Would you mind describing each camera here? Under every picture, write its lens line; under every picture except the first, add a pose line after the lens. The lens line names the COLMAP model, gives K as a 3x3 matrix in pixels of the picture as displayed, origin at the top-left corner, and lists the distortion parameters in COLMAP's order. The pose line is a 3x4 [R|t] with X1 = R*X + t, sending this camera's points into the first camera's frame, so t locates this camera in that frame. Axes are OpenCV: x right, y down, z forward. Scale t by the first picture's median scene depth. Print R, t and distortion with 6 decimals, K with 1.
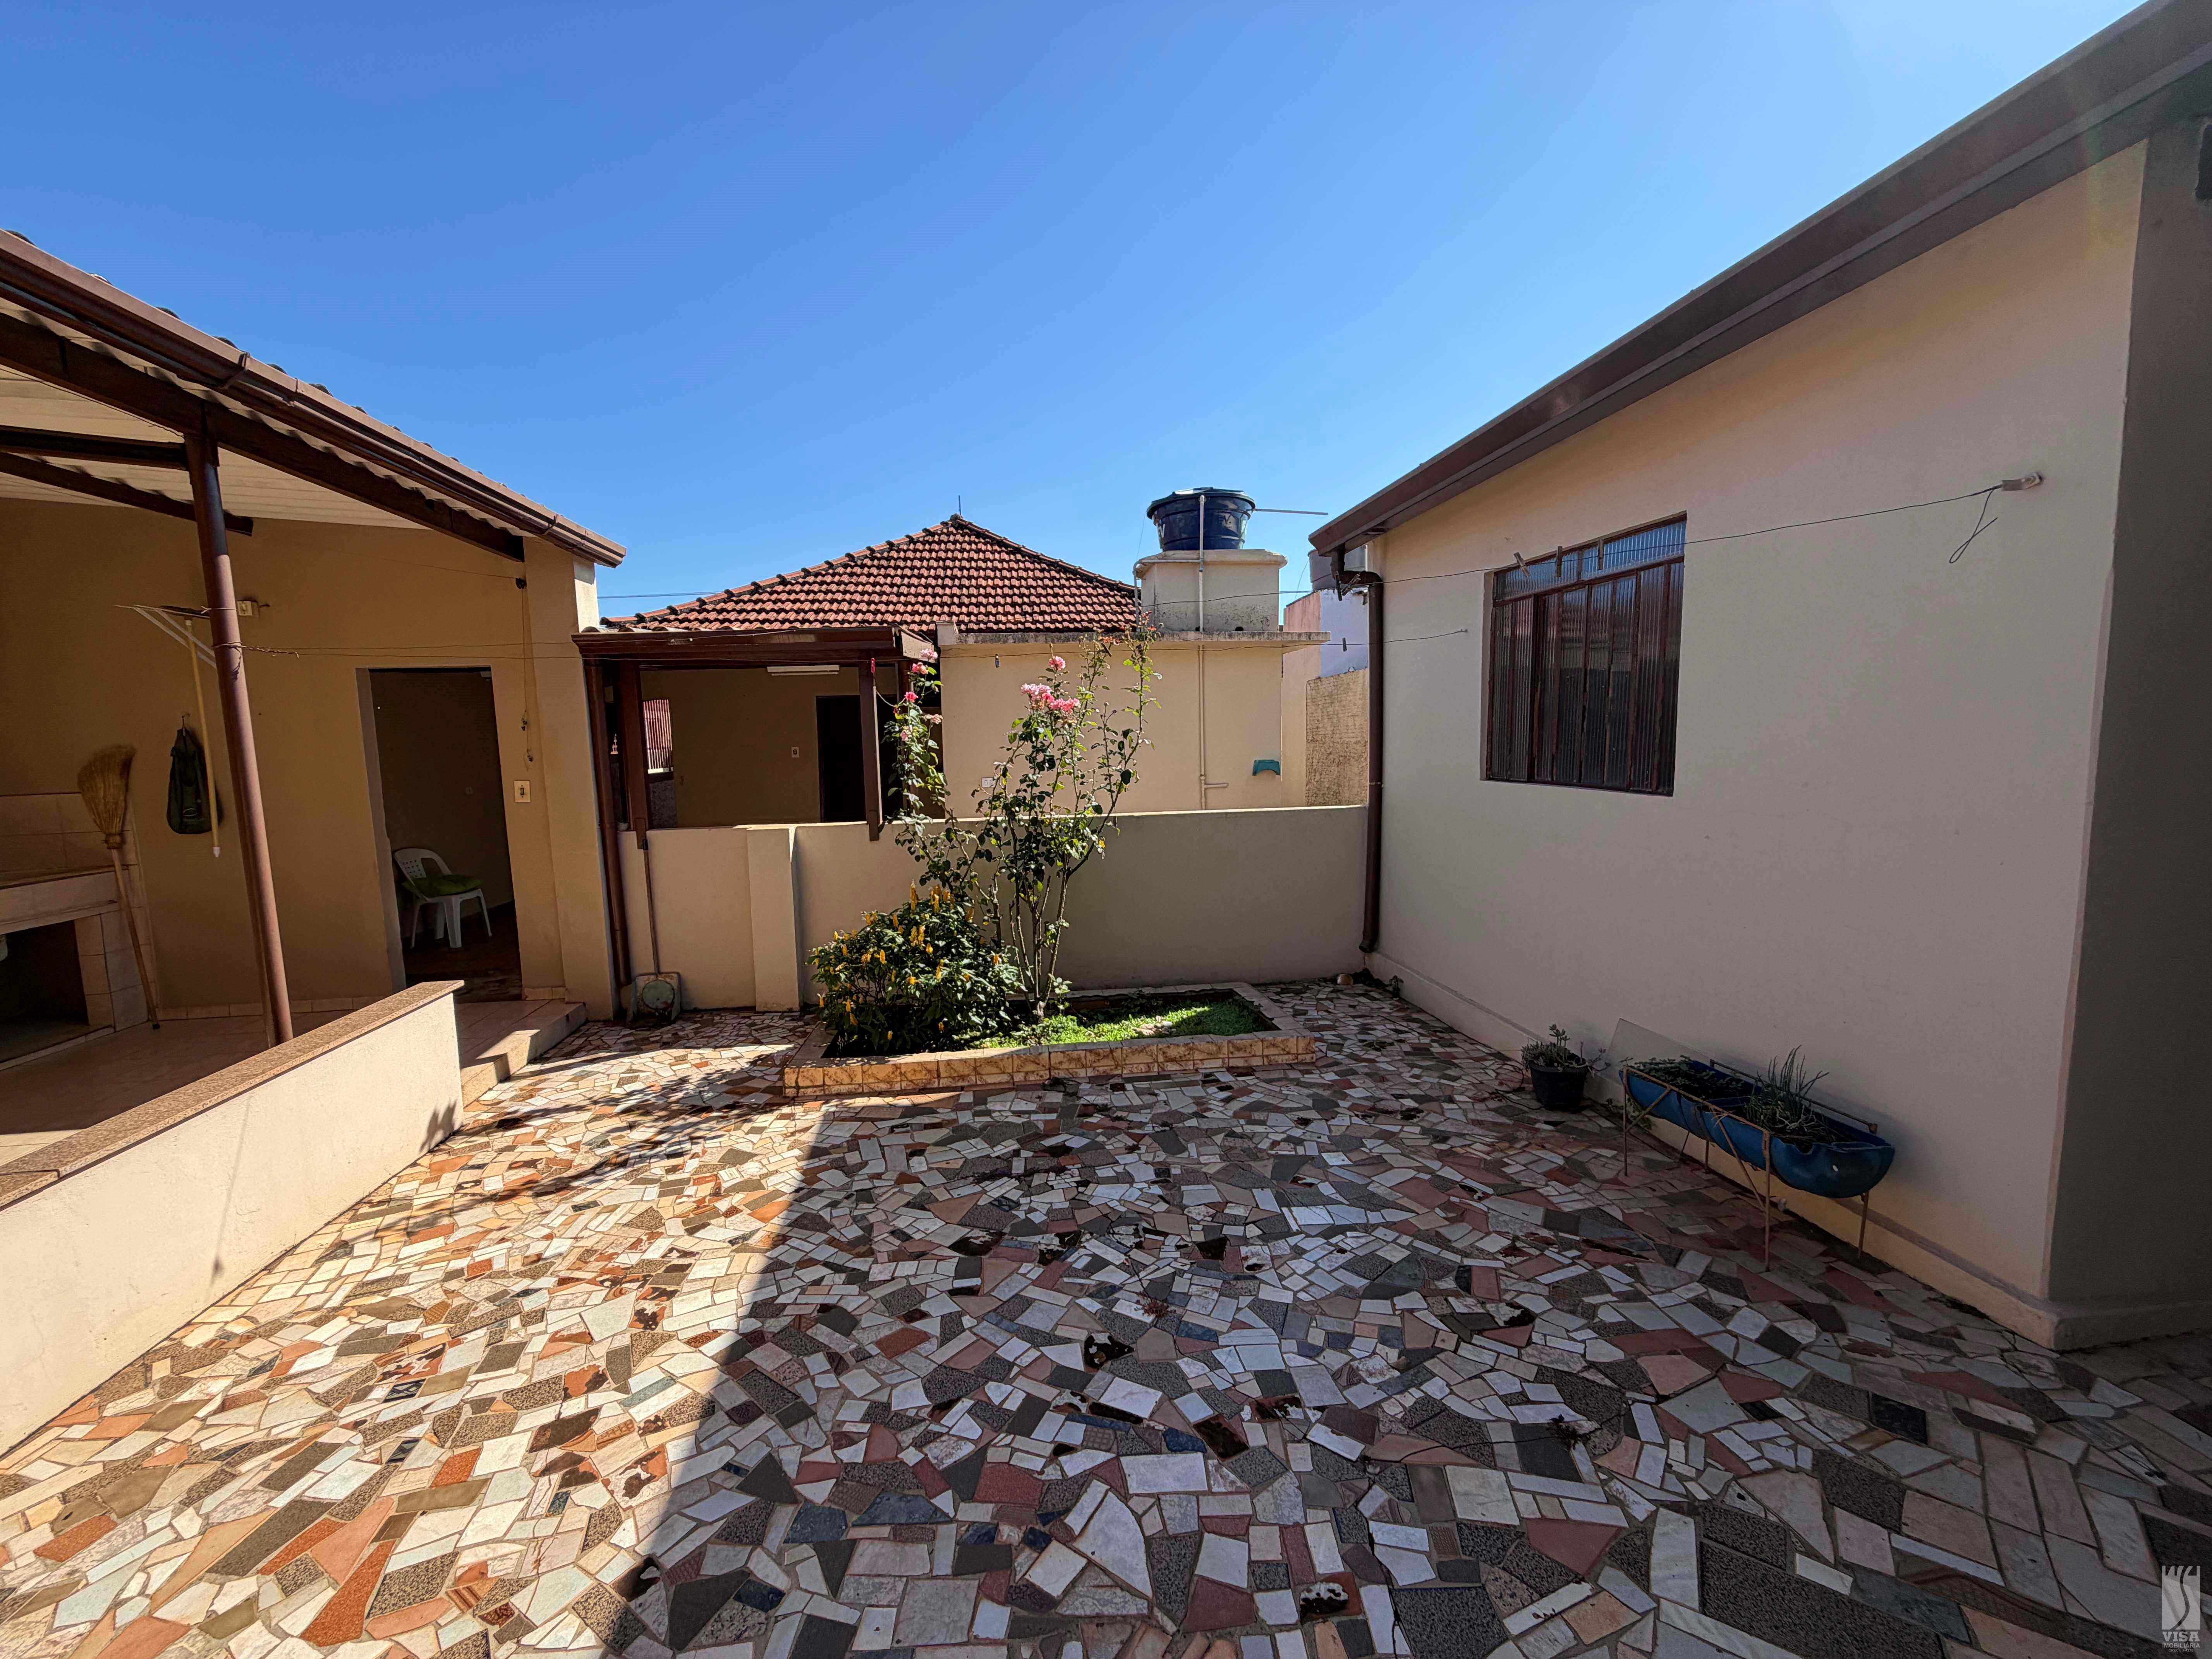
lens RADIAL K [[879.6, 0, 1108.2], [0, 879.6, 828.8], [0, 0, 1]] dist [0.000726, -0.000456]
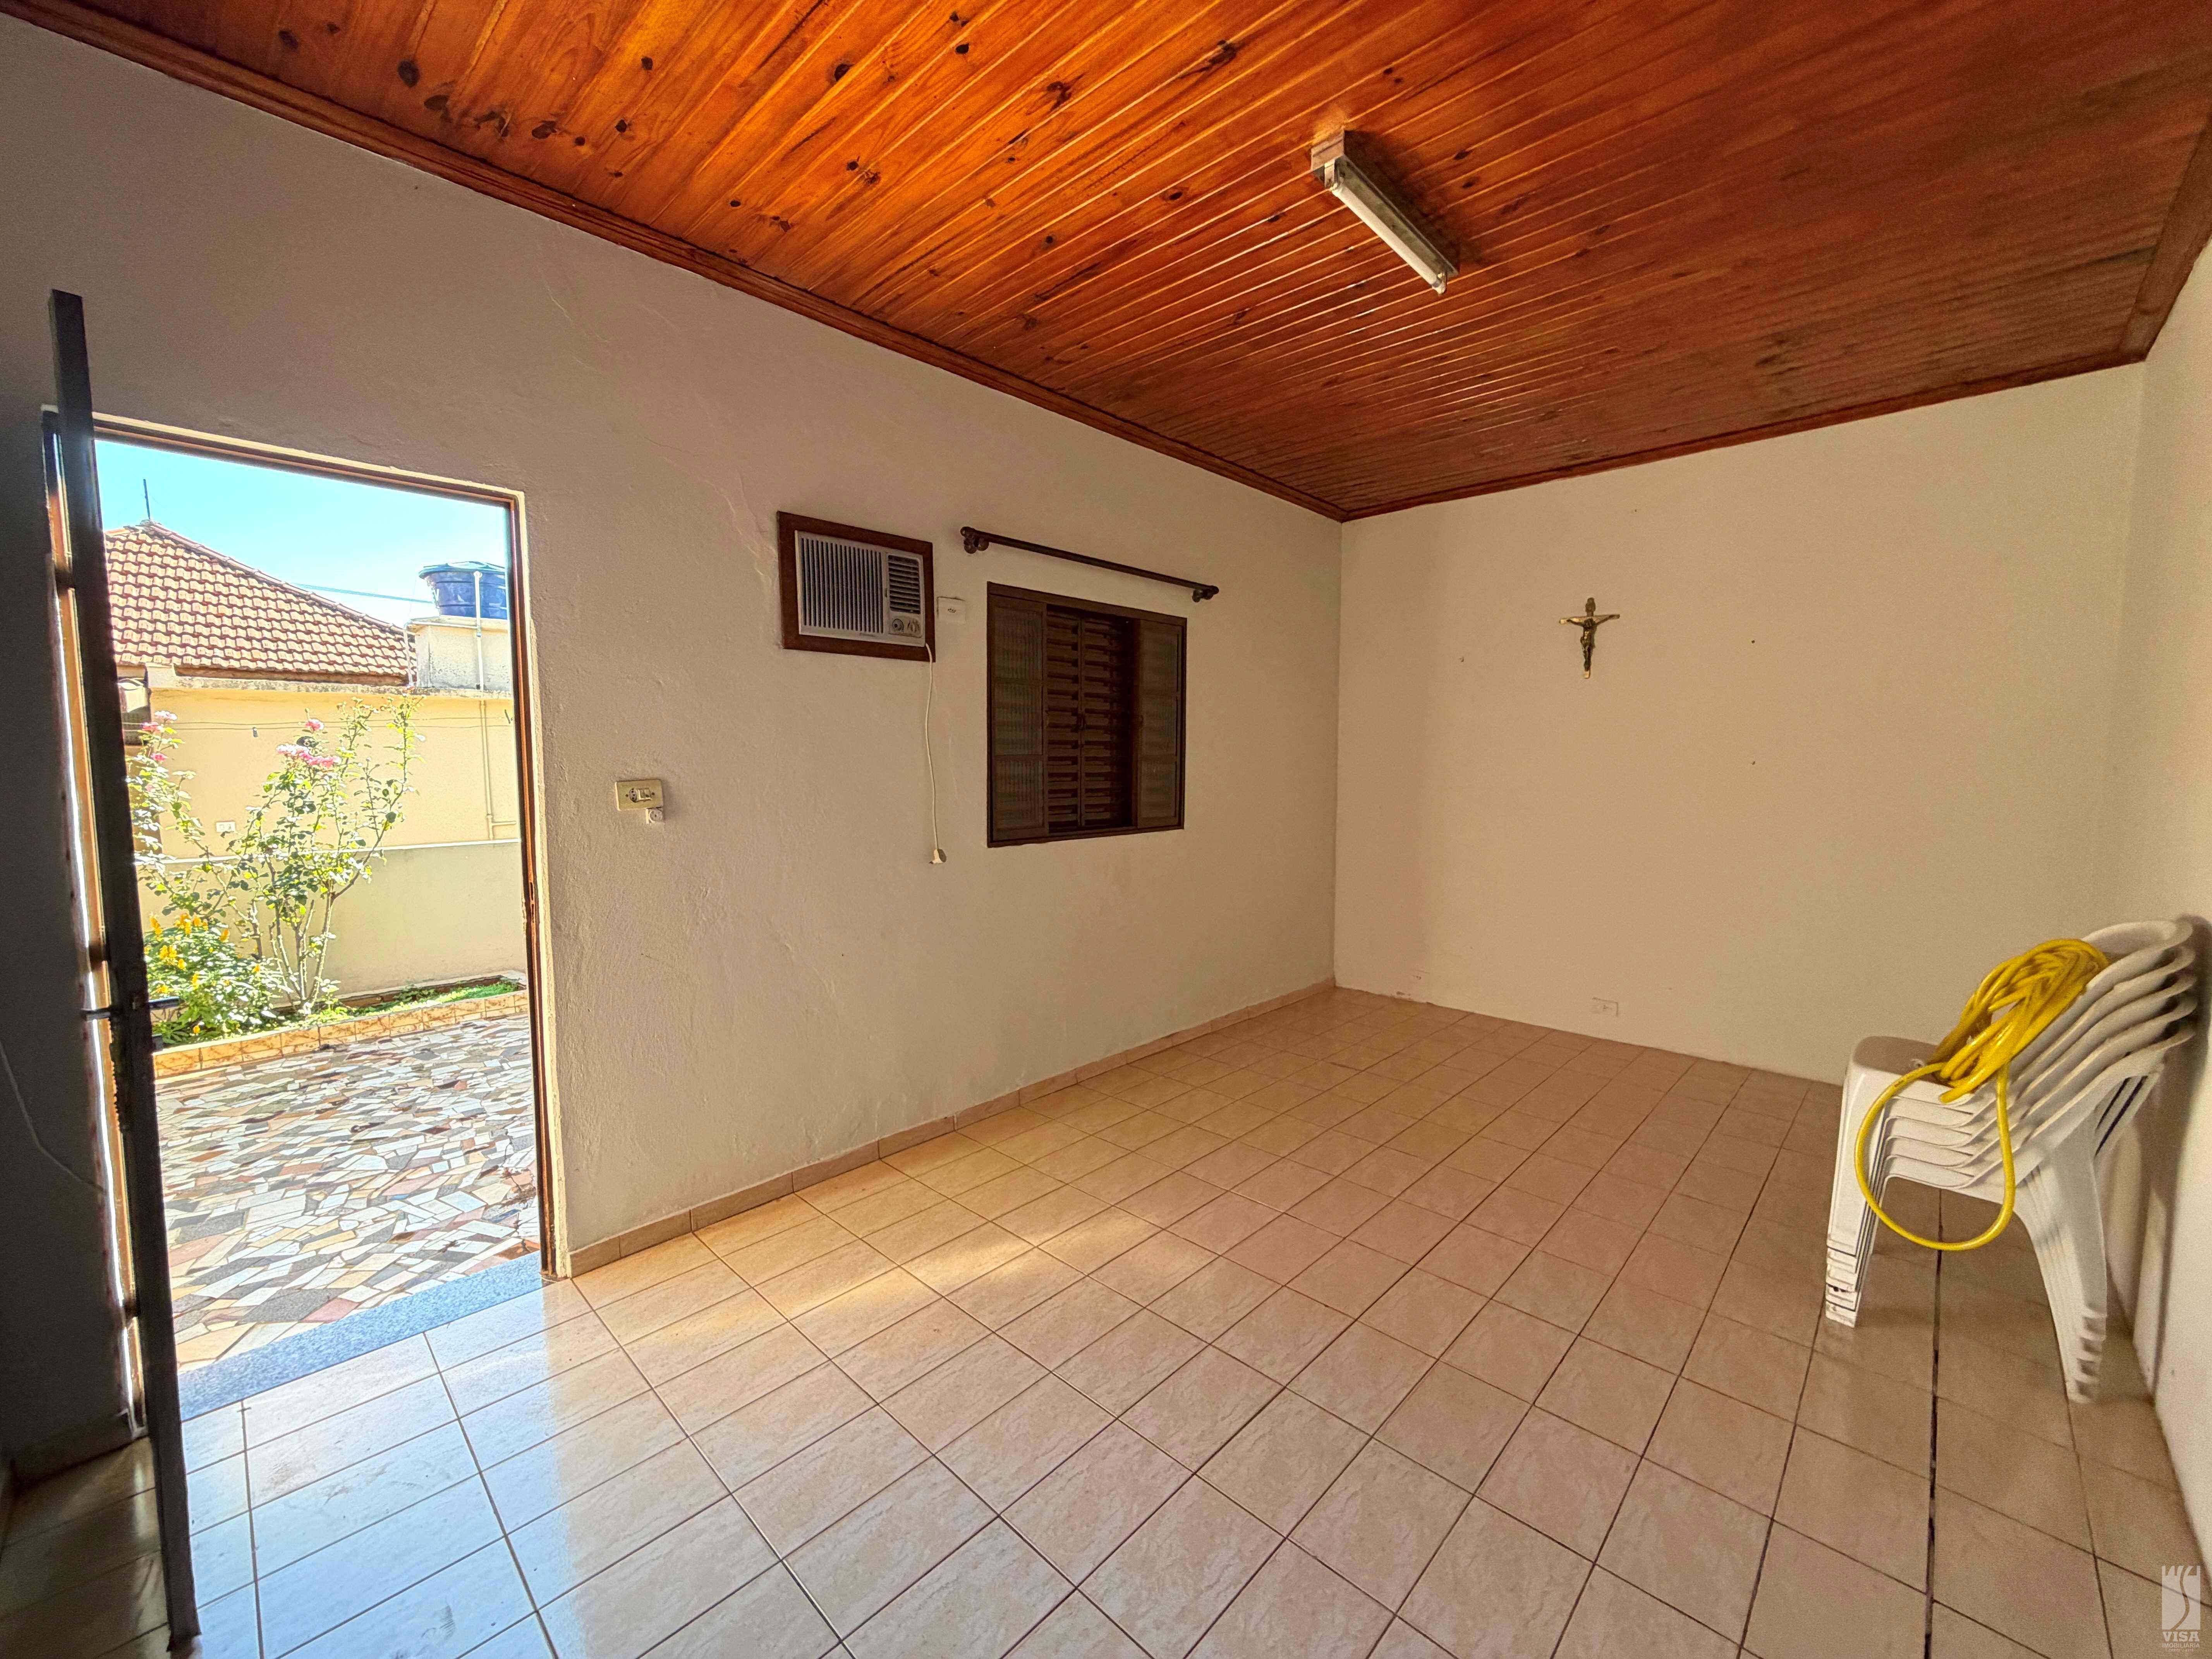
lens RADIAL K [[879.6, 0, 1101.2], [0, 879.6, 826.6], [0, 0, 1]] dist [0.000726, -0.000456]
pose [[0.783231, -0.031150, 0.620950, 0.061805], [0.056668, 0.998164, -0.021405, 0.071119], [-0.619143, 0.051953, 0.783558, -1.130151]]
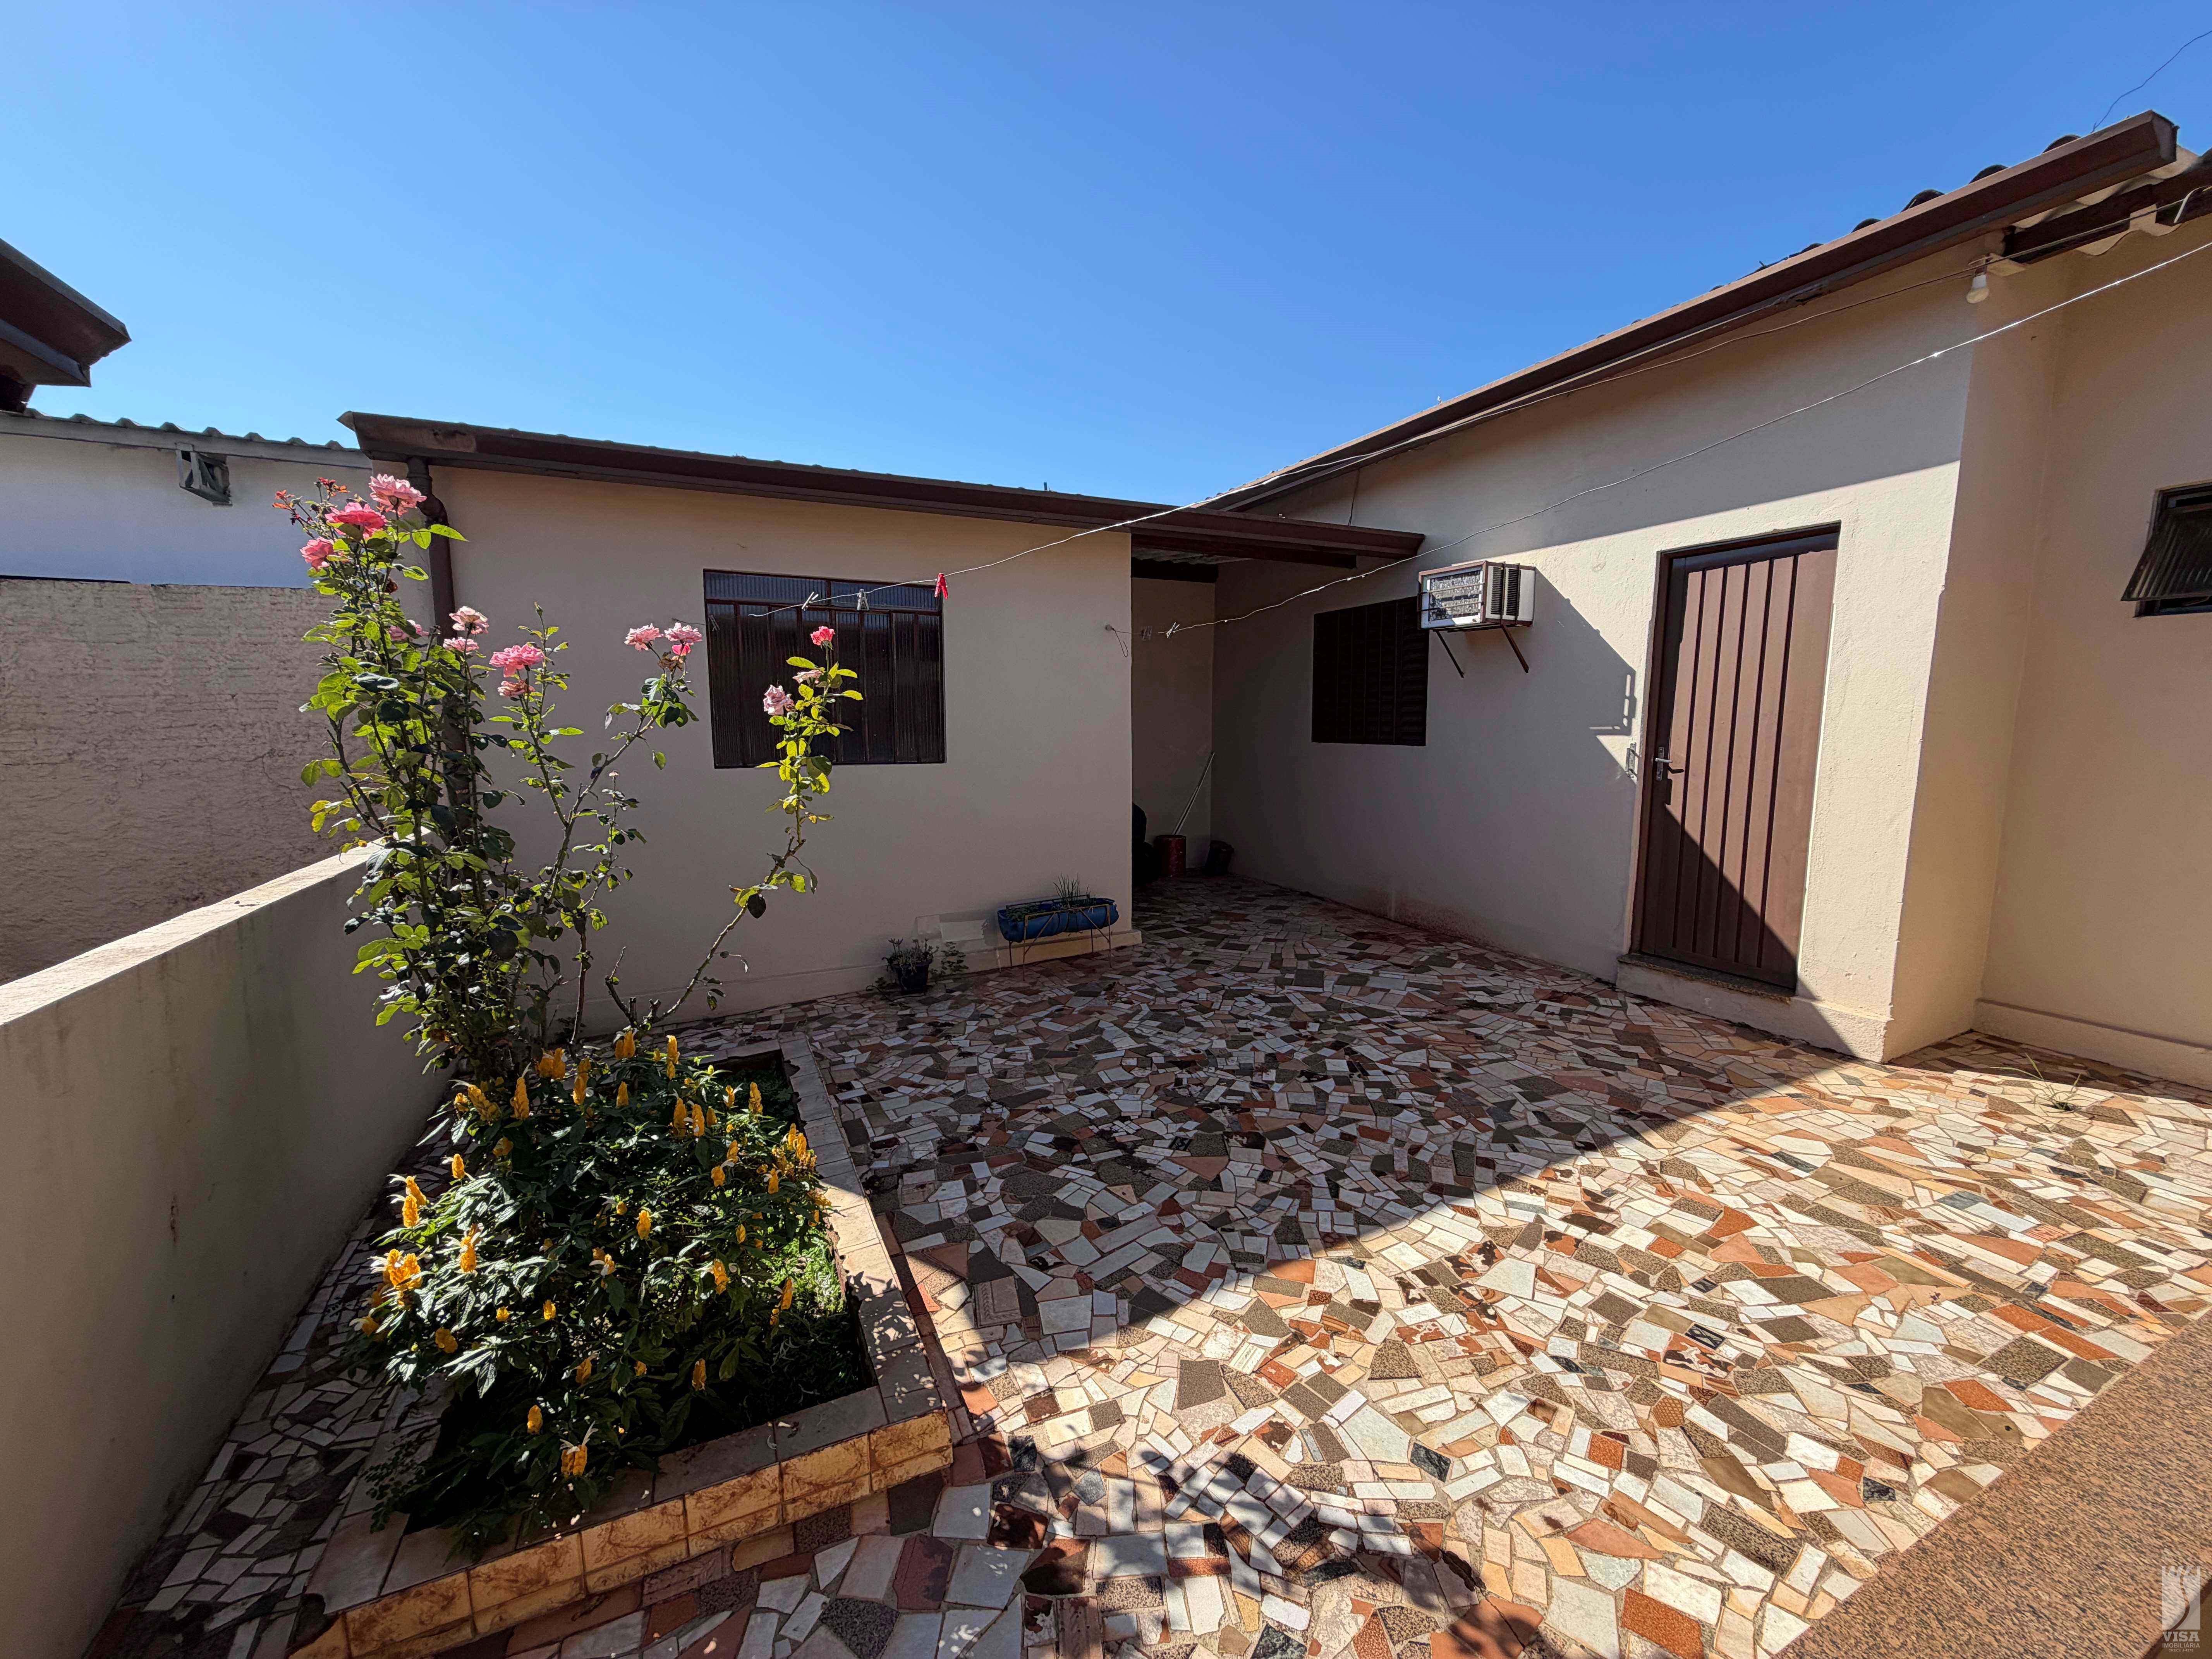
lens RADIAL K [[879.6, 0, 1098.2], [0, 879.6, 833.5], [0, 0, 1]] dist [0.000726, -0.000456]
pose [[-0.305563, -0.100211, 0.946884, -1.133270], [0.110662, 0.983970, 0.139847, -0.120734], [-0.945719, 0.147516, -0.289575, 1.423674]]
